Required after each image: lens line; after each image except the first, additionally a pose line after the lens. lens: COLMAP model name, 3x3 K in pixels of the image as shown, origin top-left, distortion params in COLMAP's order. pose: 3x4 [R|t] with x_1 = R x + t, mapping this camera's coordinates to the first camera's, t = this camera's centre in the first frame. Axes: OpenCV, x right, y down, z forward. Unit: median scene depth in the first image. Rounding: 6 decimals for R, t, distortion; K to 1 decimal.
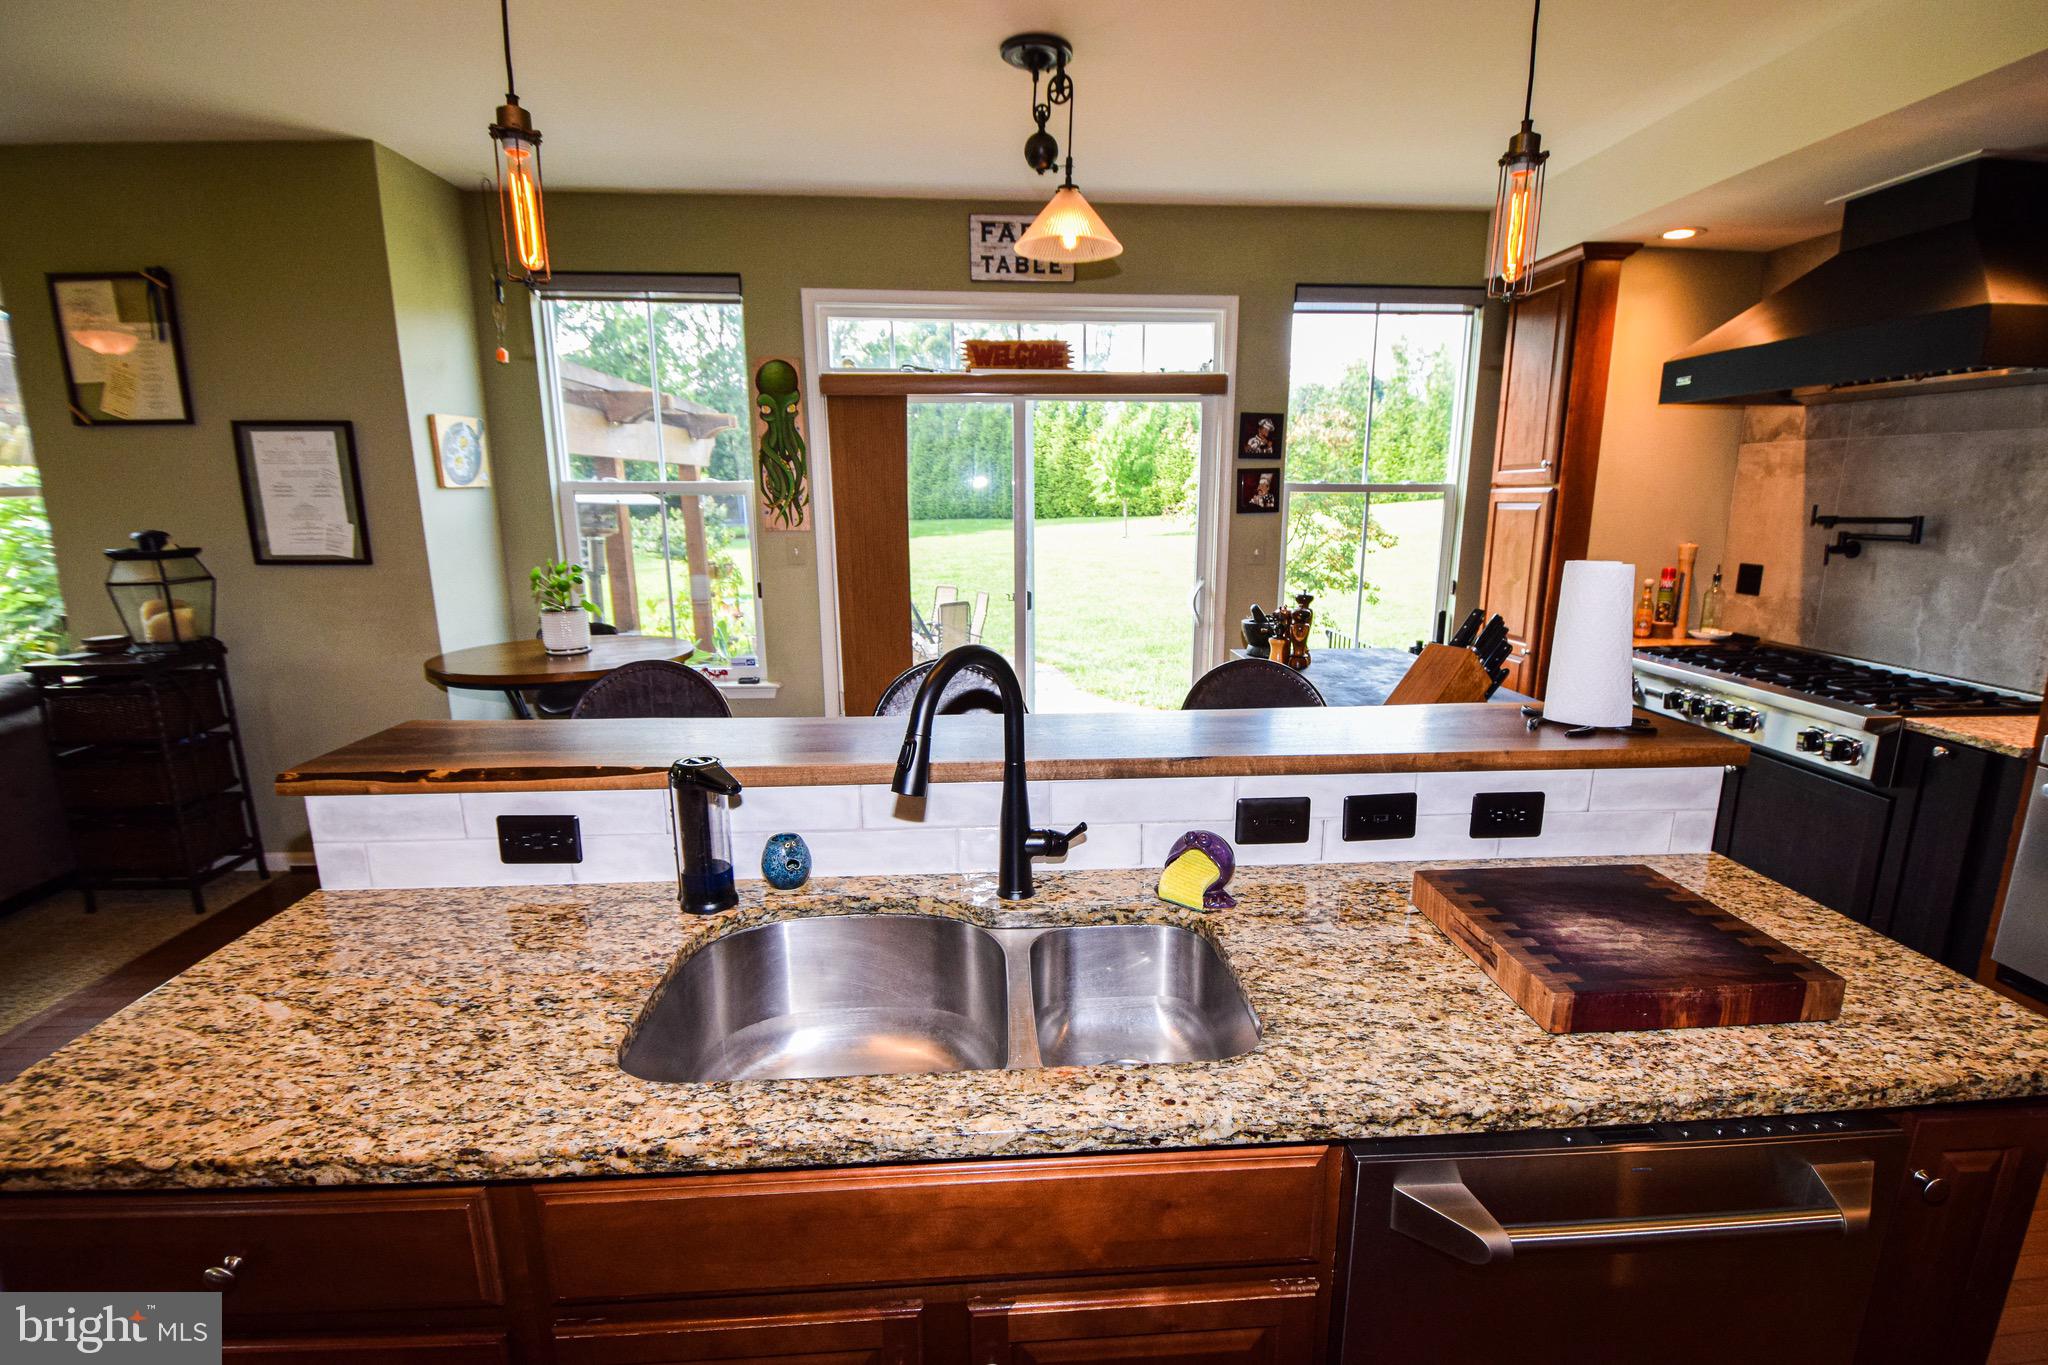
lens RADIAL K [[953.5, 0, 1039.8], [0, 953.5, 717.7], [0, 0, 1]] dist [0.014410, -0.024175]
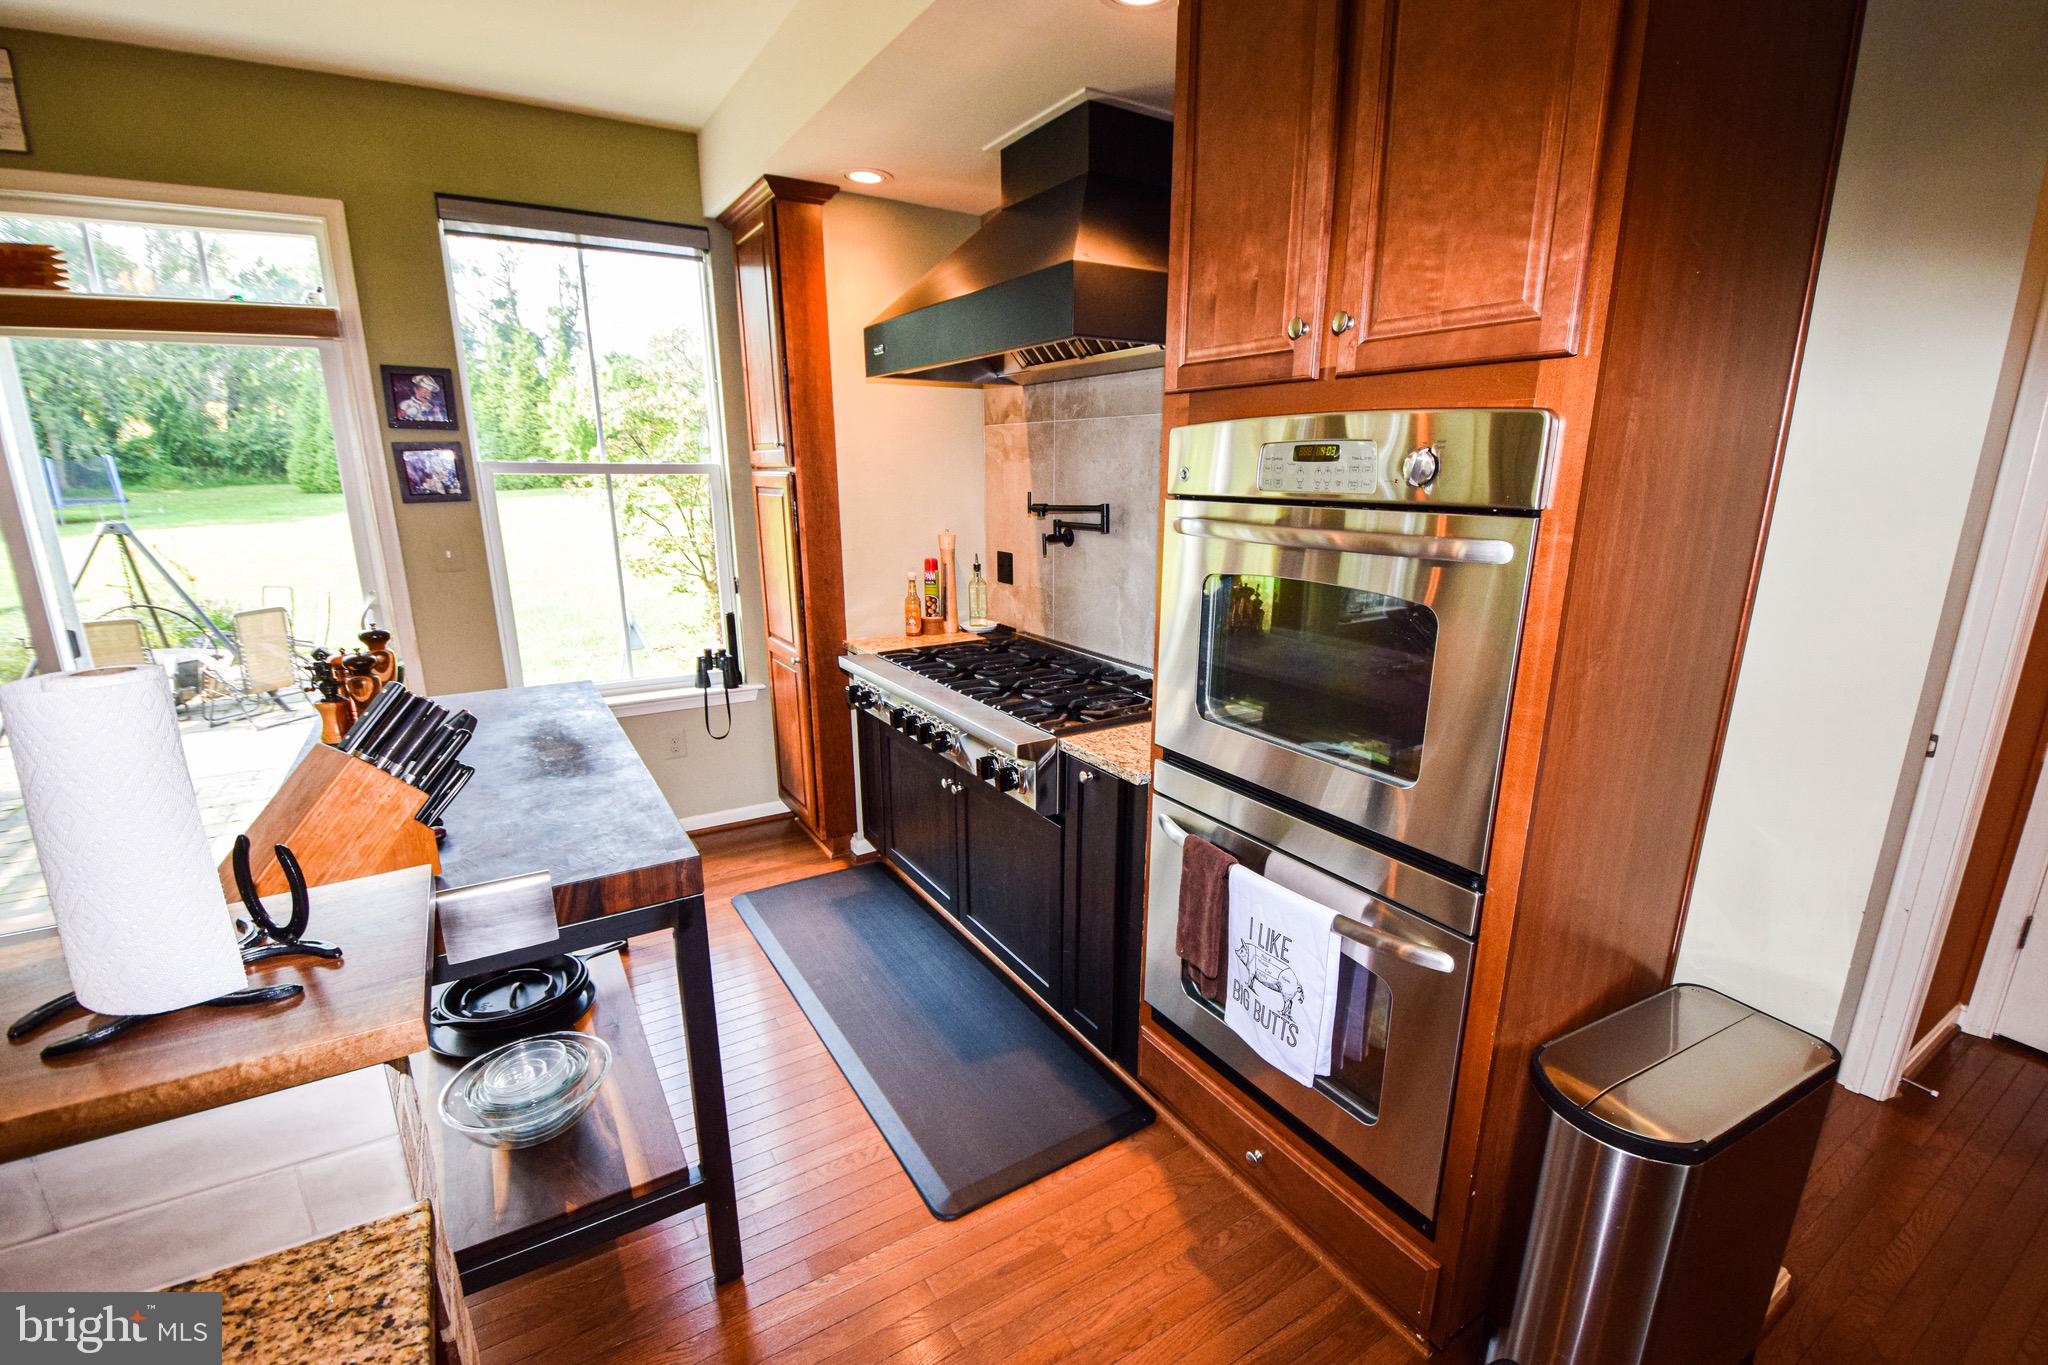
lens RADIAL K [[906.0, 0, 1052.5], [0, 906.0, 717.7], [0, 0, 1]] dist [0.013573, -0.019594]
pose [[0.877821, -0.123689, 0.462744, 0.342749], [0.103322, 0.992237, 0.069219, -0.052994], [-0.467713, -0.012950, 0.883786, 0.164322]]
